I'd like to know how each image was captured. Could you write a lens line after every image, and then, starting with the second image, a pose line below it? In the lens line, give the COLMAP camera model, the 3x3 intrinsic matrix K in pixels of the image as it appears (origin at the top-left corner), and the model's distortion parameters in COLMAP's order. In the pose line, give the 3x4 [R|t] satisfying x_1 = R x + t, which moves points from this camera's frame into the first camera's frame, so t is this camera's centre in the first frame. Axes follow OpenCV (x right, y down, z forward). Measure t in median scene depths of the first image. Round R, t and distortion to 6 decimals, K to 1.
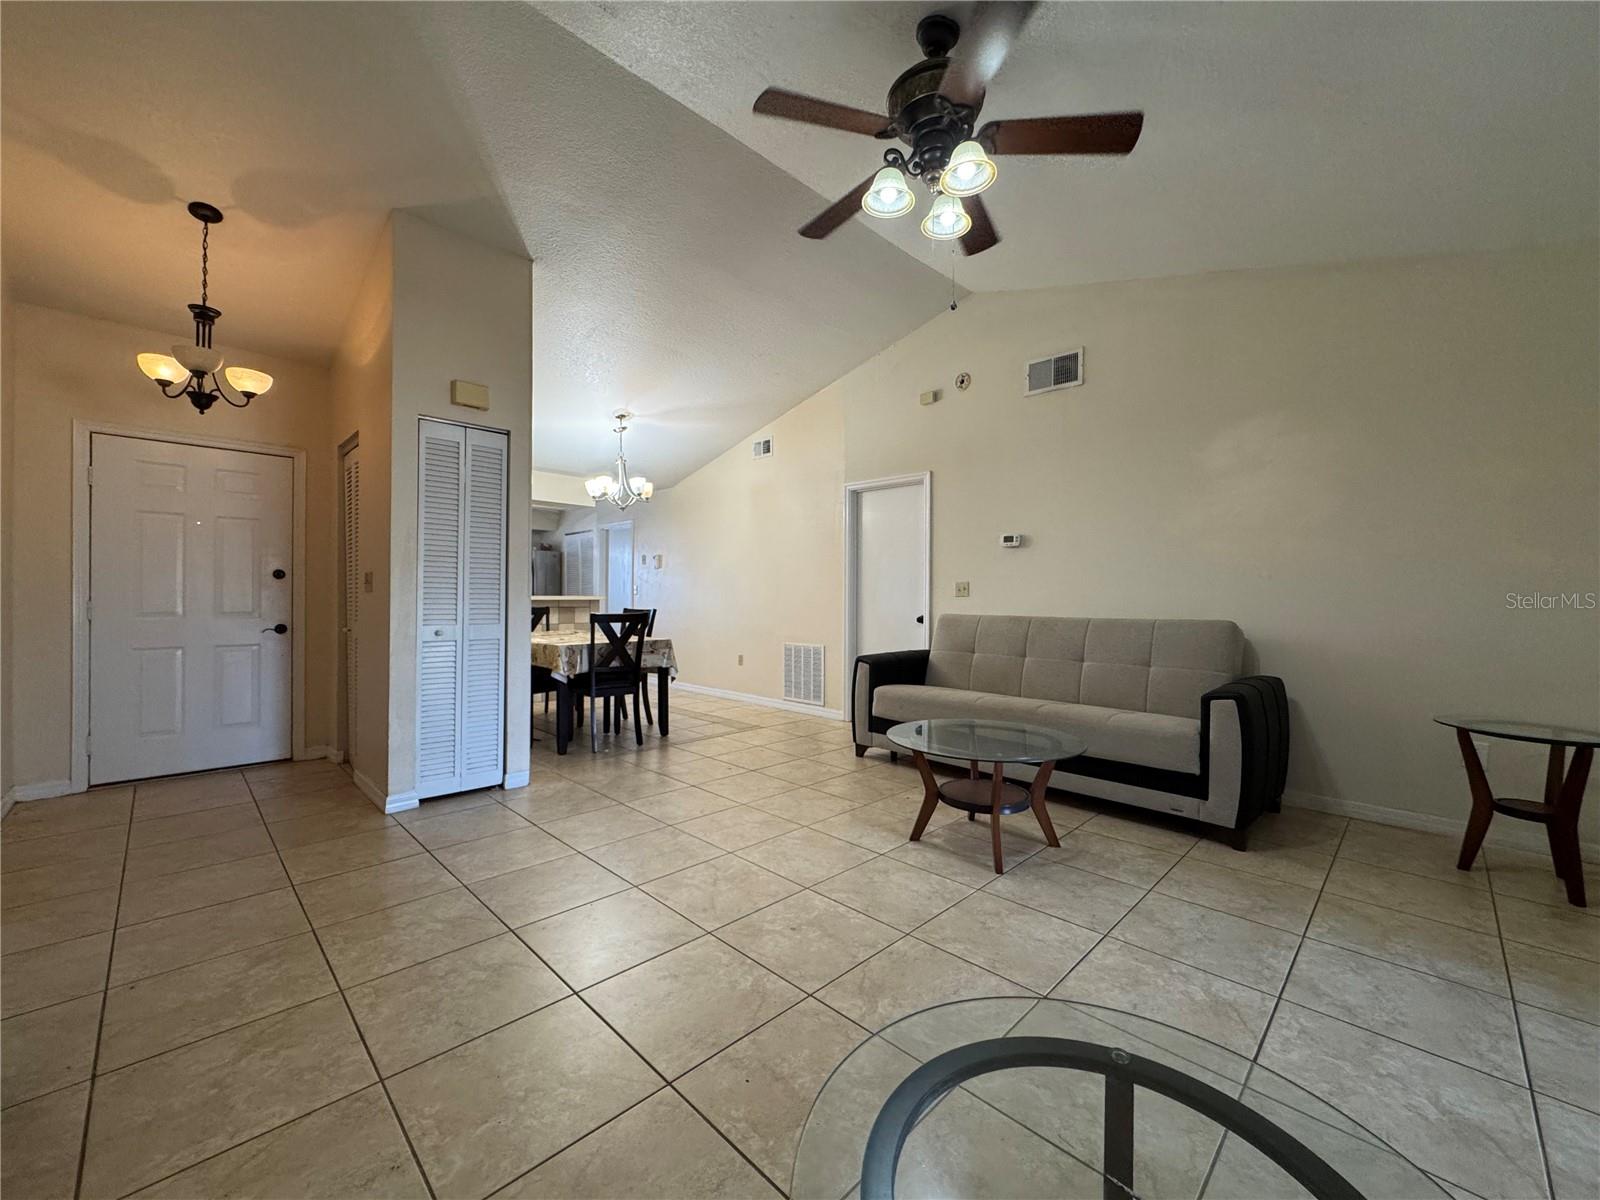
lens RADIAL K [[636.7, 0, 799.0], [0, 636.7, 598.4], [0, 0, 1]] dist [-0.001617, 0.000011]
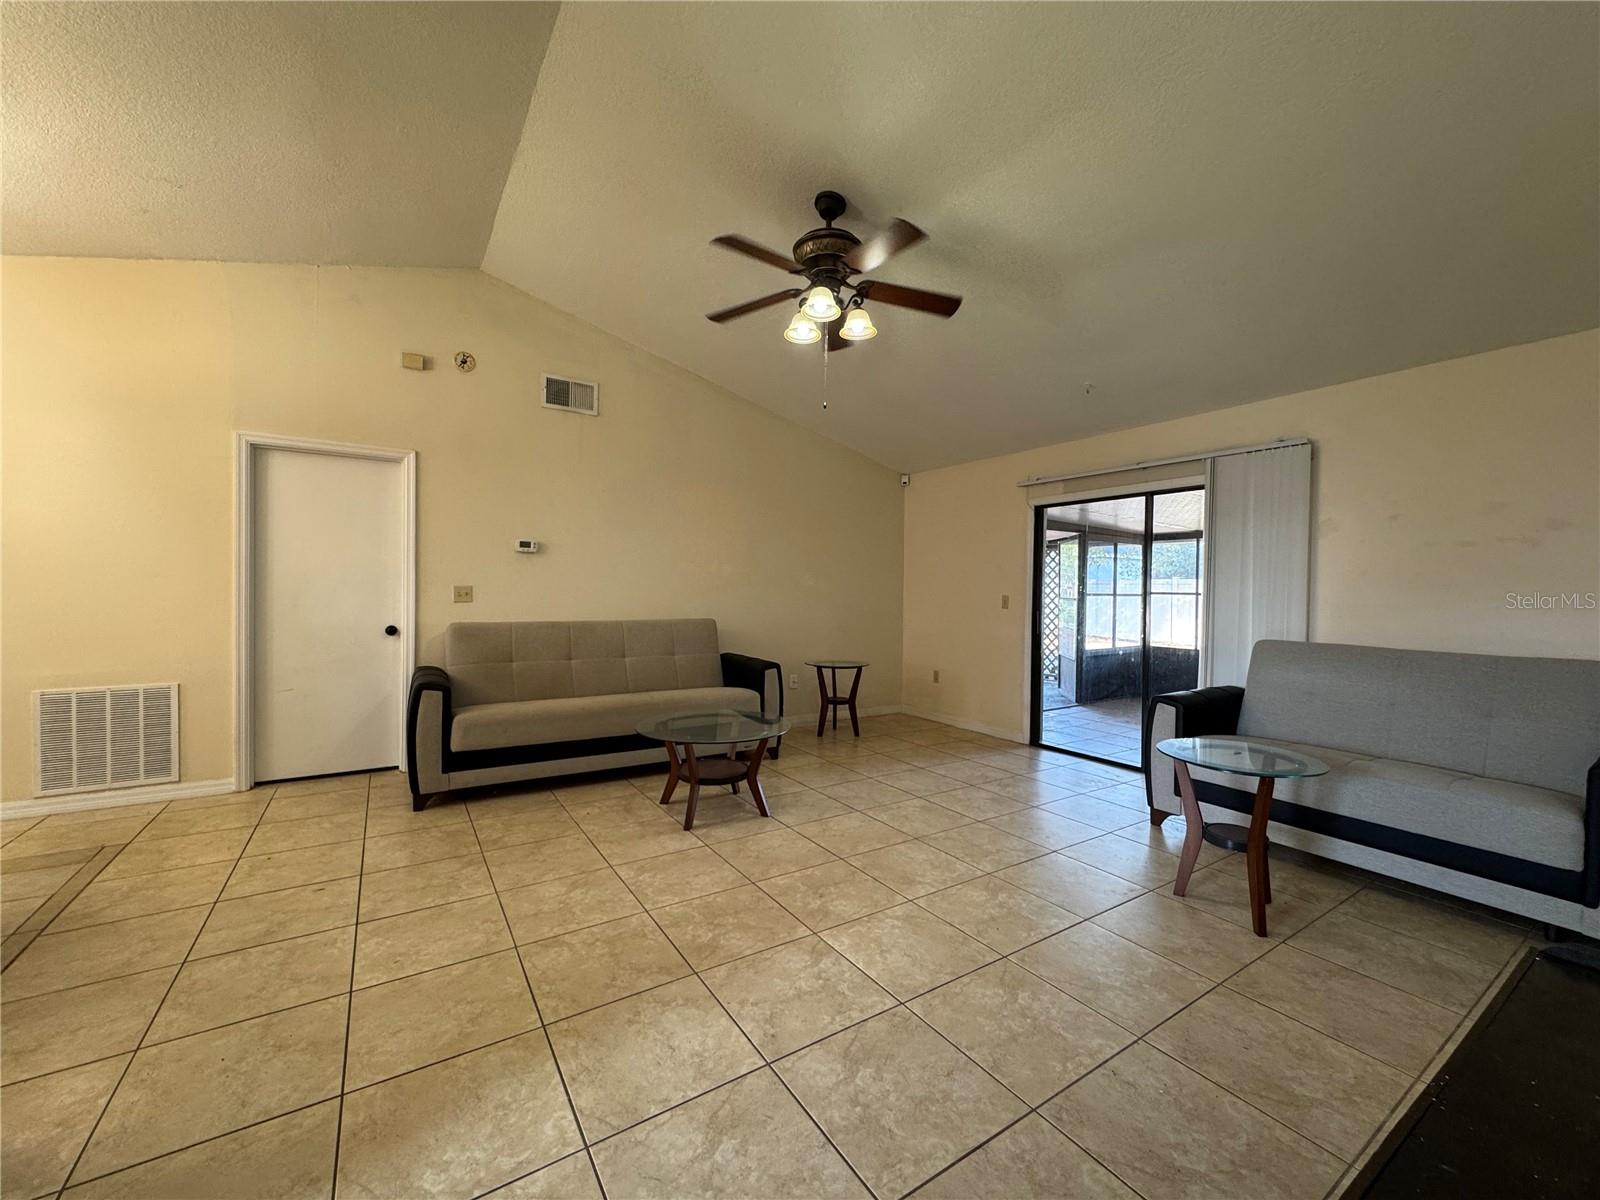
lens RADIAL K [[636.7, 0, 799.0], [0, 636.7, 598.4], [0, 0, 1]] dist [-0.001617, 0.000011]
pose [[0.209532, -0.015904, 0.977672, -0.571652], [-0.009872, 0.999782, 0.018380, -0.032262], [-0.977752, -0.013503, 0.209329, 0.382684]]
